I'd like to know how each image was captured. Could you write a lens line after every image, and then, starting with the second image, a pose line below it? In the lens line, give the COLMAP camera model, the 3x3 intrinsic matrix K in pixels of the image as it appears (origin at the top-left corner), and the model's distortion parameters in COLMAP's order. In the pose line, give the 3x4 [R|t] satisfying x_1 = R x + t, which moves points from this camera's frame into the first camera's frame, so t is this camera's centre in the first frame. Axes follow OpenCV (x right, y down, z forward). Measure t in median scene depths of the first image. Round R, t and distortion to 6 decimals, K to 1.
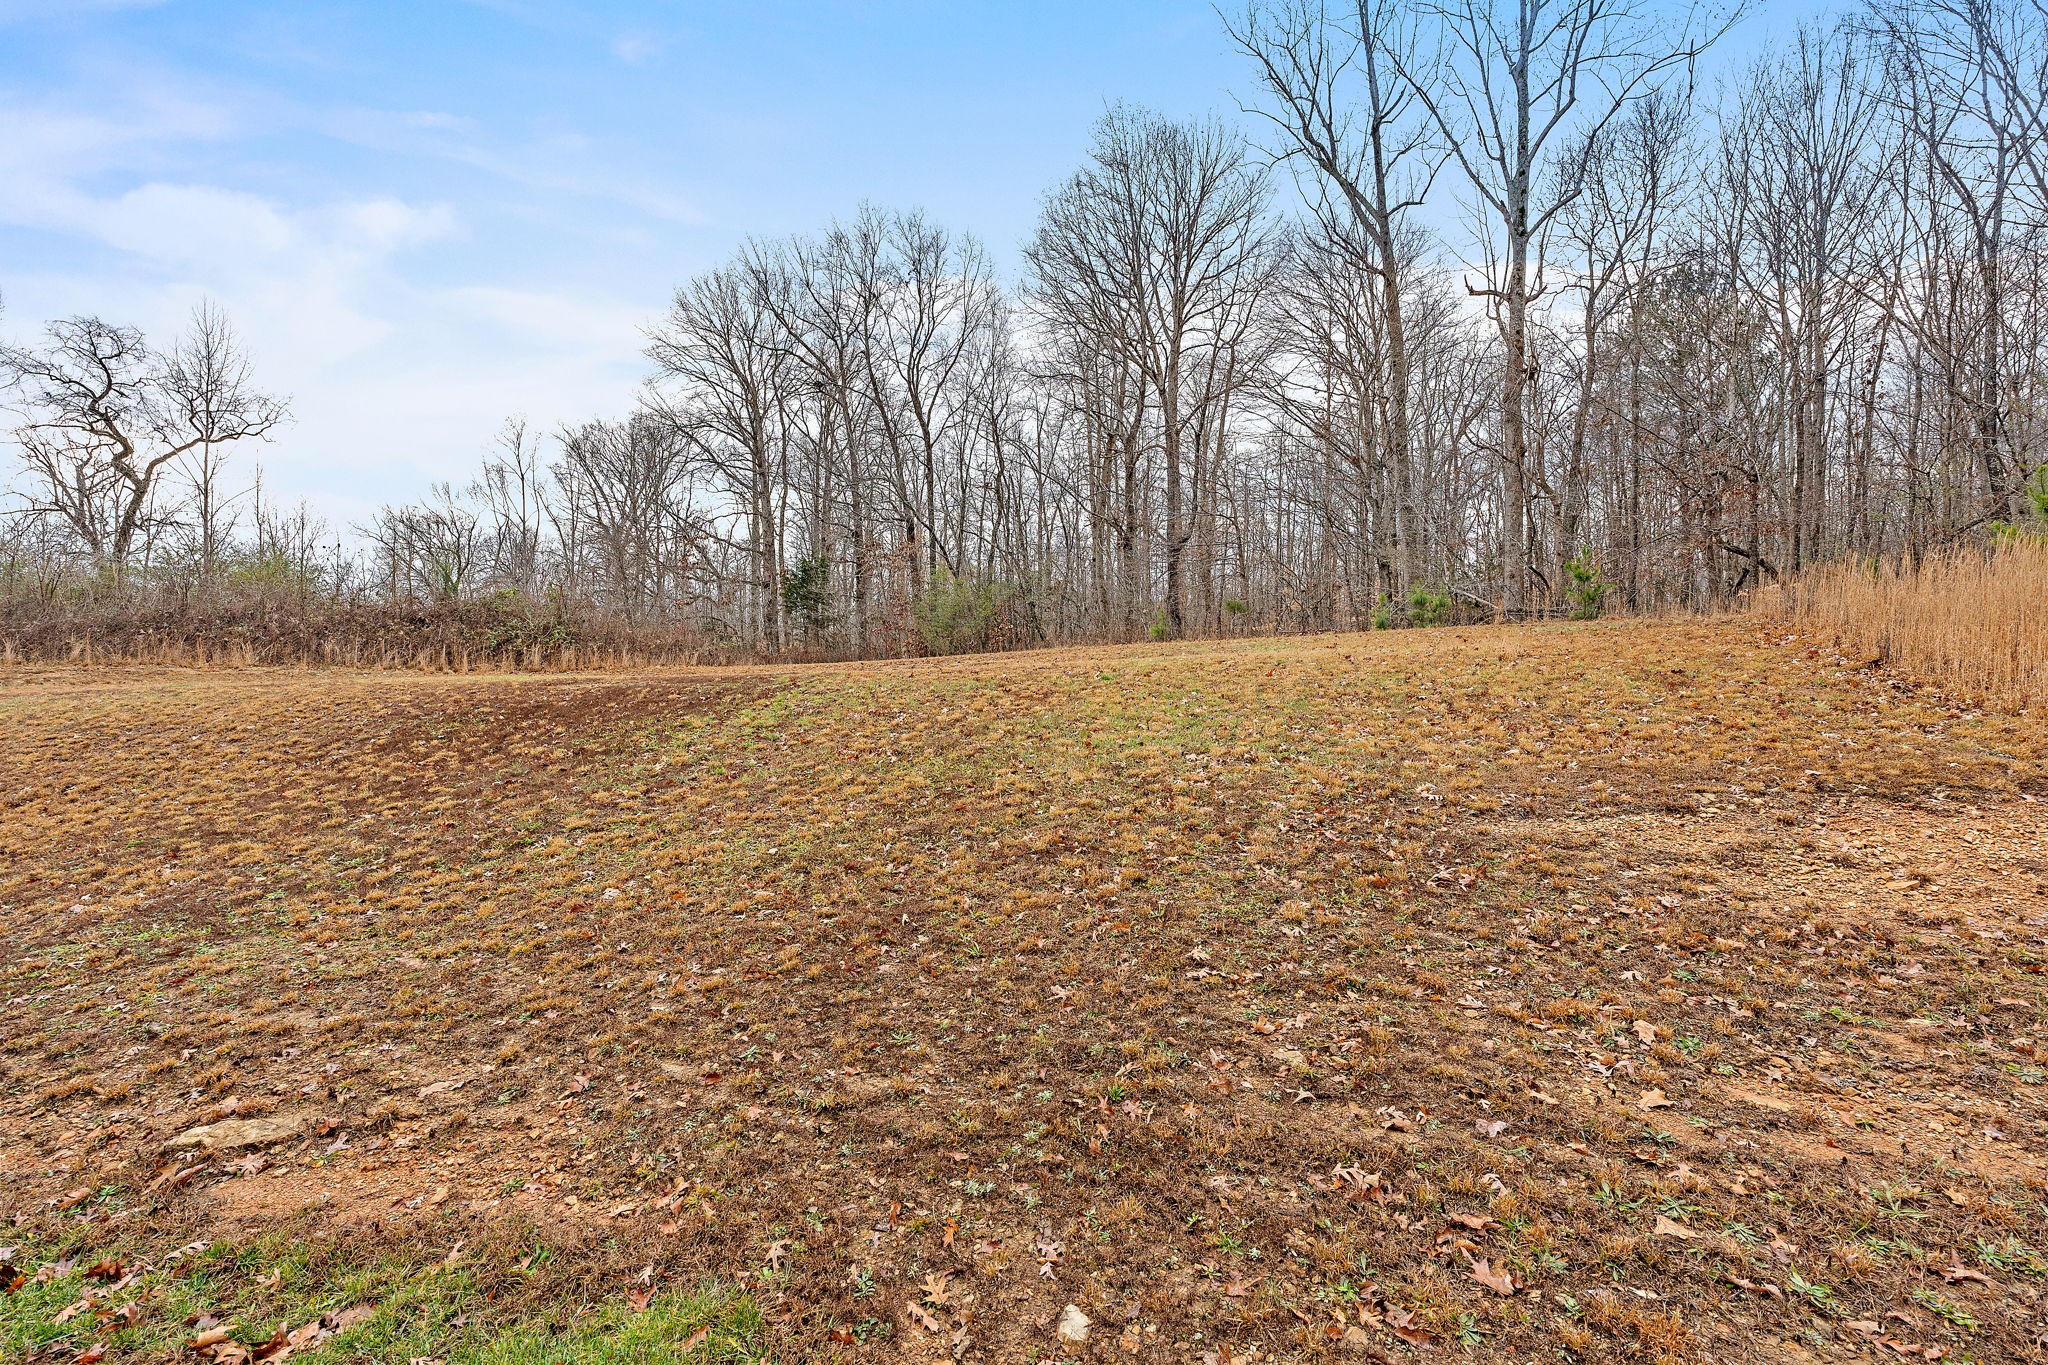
lens RADIAL K [[935.5, 0, 1029.9], [0, 935.5, 691.0], [0, 0, 1]] dist [0.003852, 0.000650]
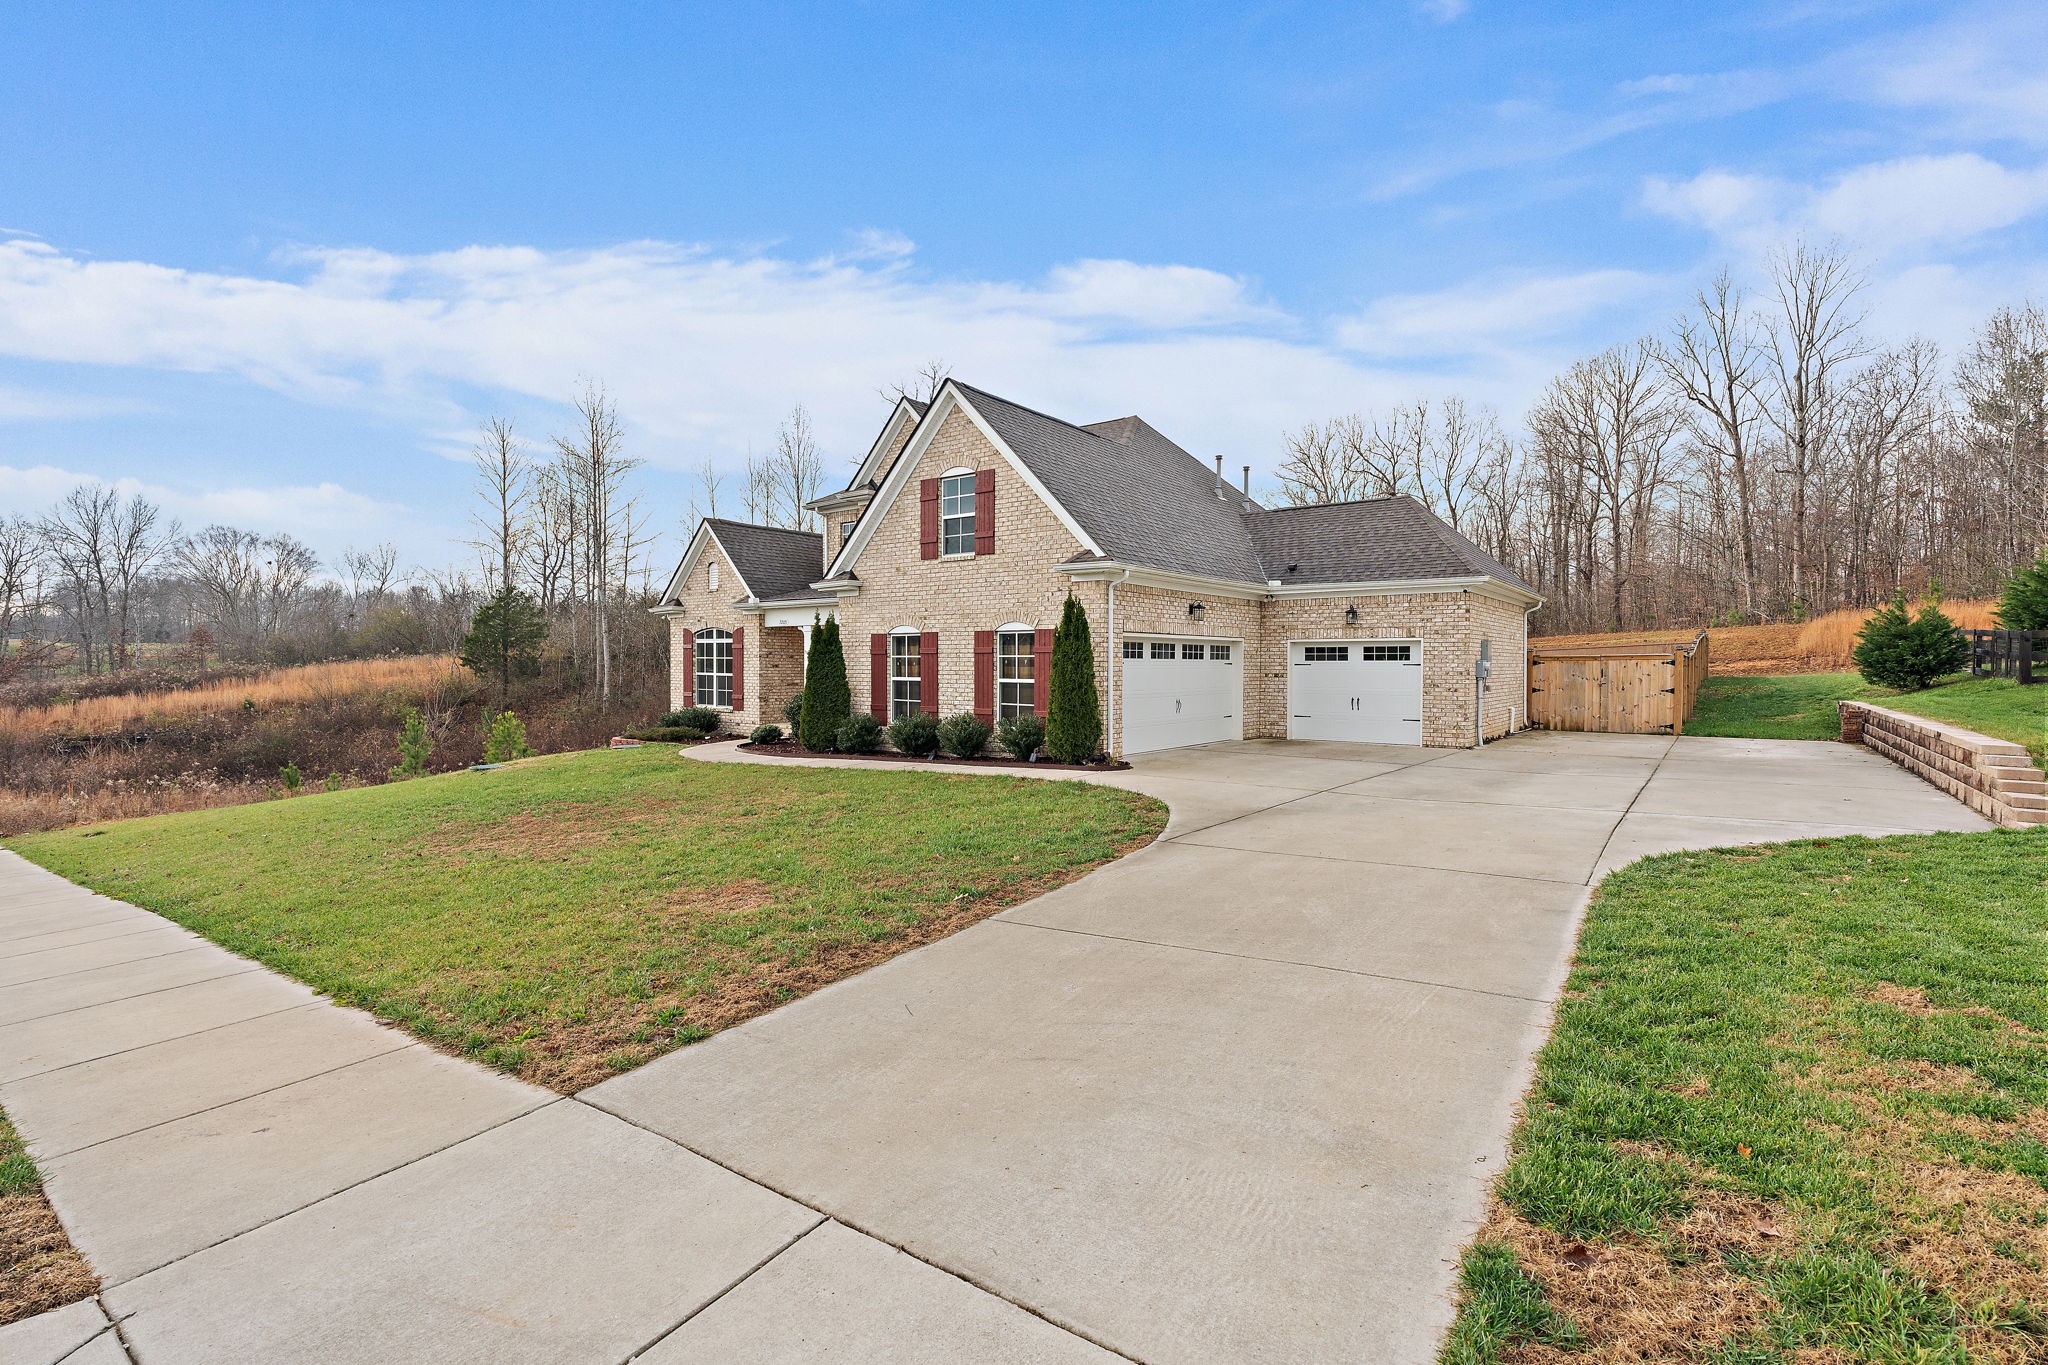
lens RADIAL K [[935.5, 0, 1029.9], [0, 935.5, 685.0], [0, 0, 1]] dist [0.003852, 0.000650]
pose [[0.920501, 0.000335, -0.390740, -0.252184], [0.004572, 0.999922, 0.011629, 0.040918], [0.390713, -0.012491, 0.920428, -1.530853]]
